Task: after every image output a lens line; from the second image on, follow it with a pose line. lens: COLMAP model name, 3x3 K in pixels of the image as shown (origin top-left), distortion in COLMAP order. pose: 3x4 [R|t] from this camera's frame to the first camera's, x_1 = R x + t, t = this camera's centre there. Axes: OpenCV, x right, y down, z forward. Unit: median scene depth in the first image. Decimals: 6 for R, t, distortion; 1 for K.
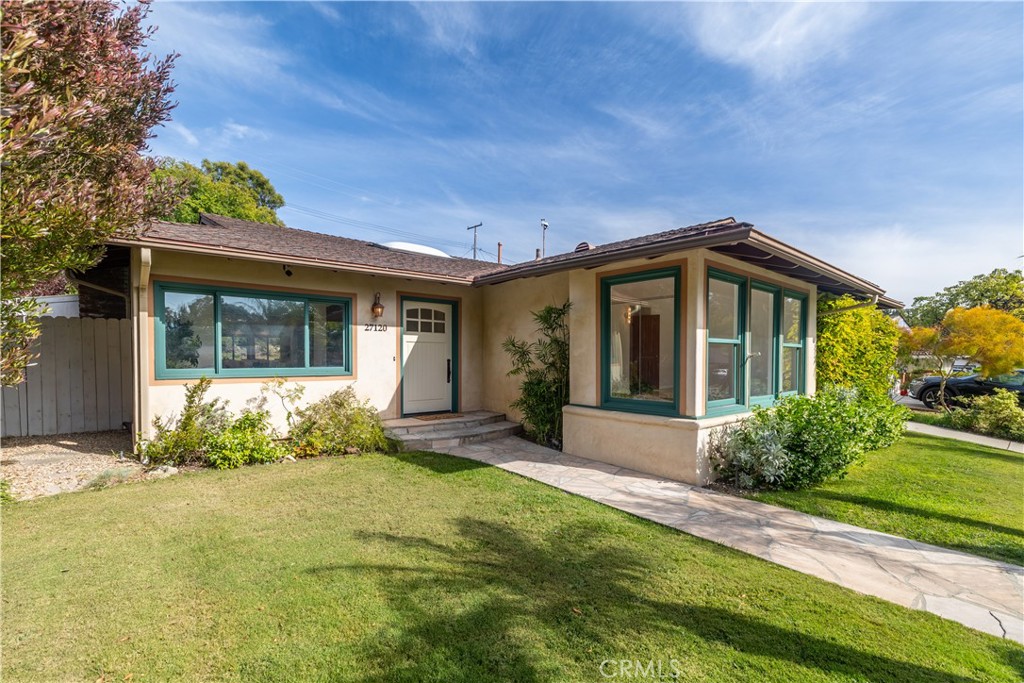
lens RADIAL K [[418.8, 0, 486.1], [0, 418.8, 364.4], [0, 0, 1]] dist [0.000492, 0.000027]
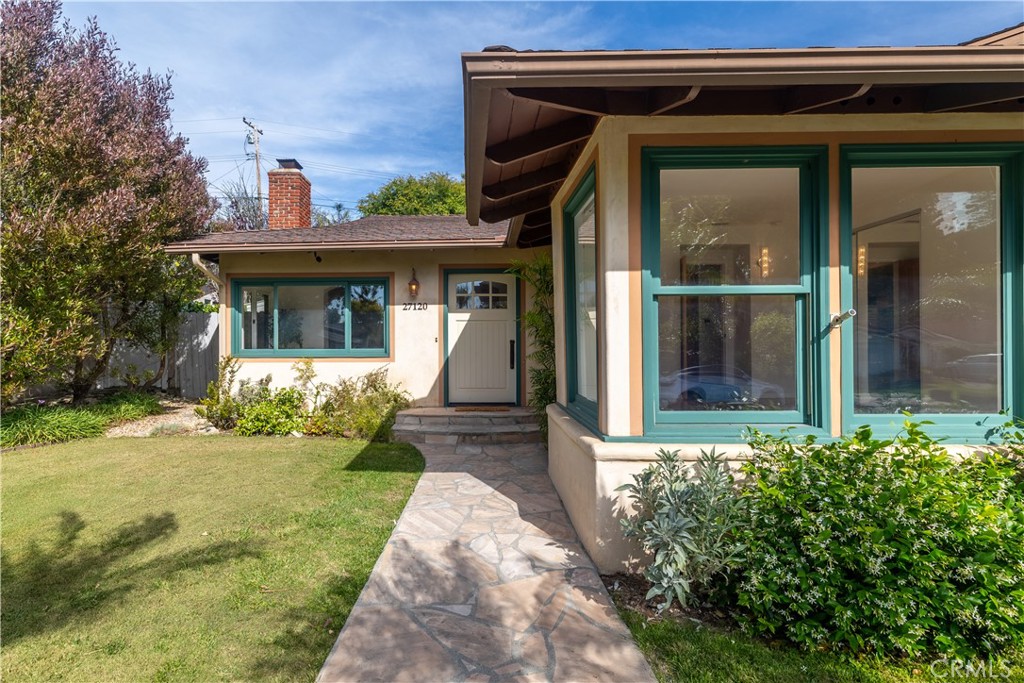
lens RADIAL K [[469.6, 0, 548.6], [0, 469.6, 344.4], [0, 0, 1]] dist [0.002287, 0.000182]
pose [[0.787958, -0.009790, -0.615651, 0.625662], [-0.002887, 0.999804, -0.019594, 0.016250], [0.615722, 0.017217, 0.787775, 0.375838]]
